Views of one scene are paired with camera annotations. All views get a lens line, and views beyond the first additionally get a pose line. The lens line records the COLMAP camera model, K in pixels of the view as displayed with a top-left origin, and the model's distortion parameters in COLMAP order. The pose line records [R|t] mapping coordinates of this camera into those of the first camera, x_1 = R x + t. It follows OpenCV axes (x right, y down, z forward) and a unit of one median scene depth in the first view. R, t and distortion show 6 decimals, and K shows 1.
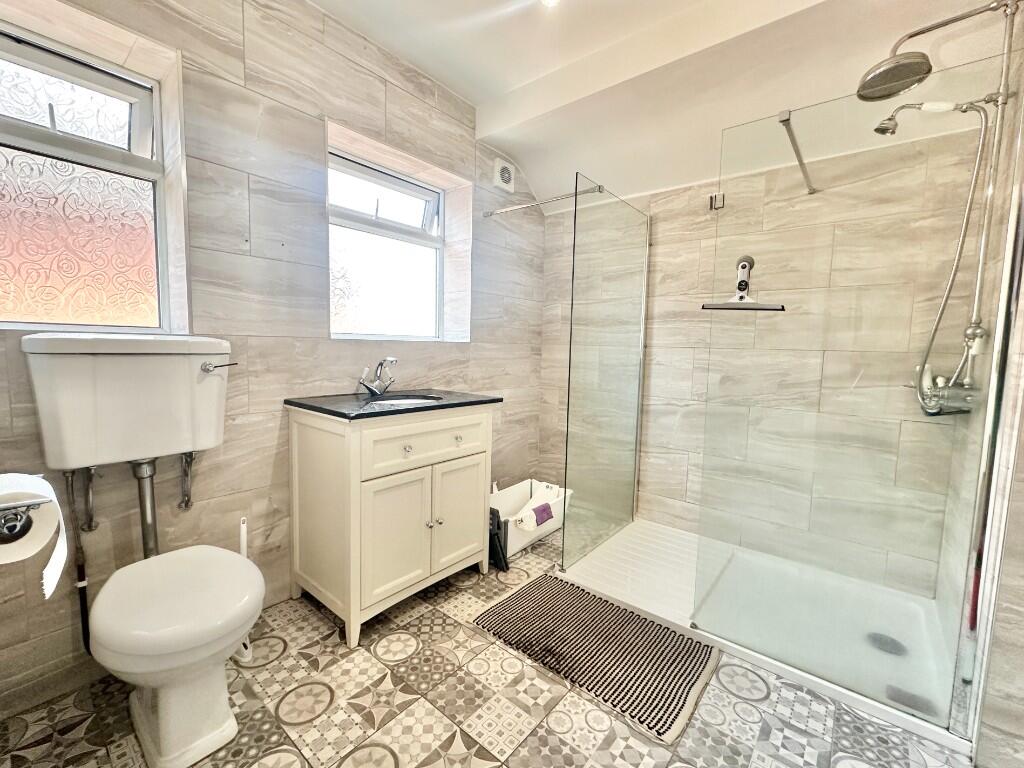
lens RADIAL K [[407.7, 0, 510.4], [0, 407.7, 383.6], [0, 0, 1]] dist [-0.000660, 0.000271]
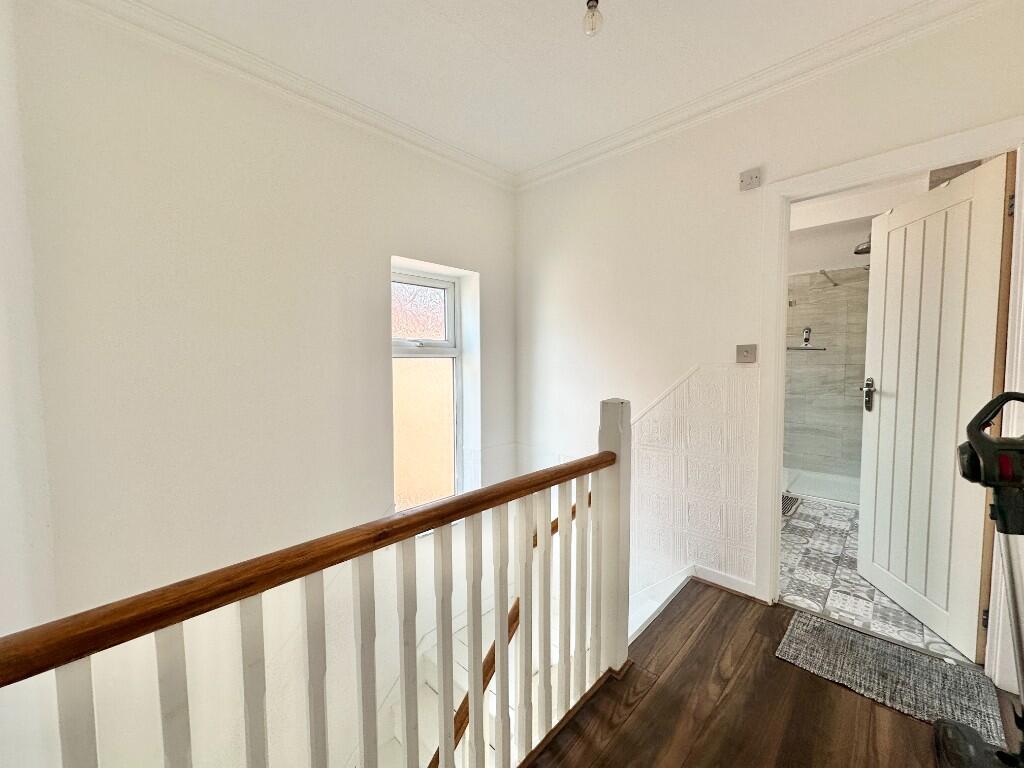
lens RADIAL K [[407.7, 0, 510.4], [0, 407.7, 383.6], [0, 0, 1]] dist [-0.000660, 0.000271]
pose [[0.997933, -0.023731, -0.059718, -0.757557], [0.021302, 0.998933, -0.040987, 0.059676], [0.060627, 0.039630, 0.997373, -1.094948]]
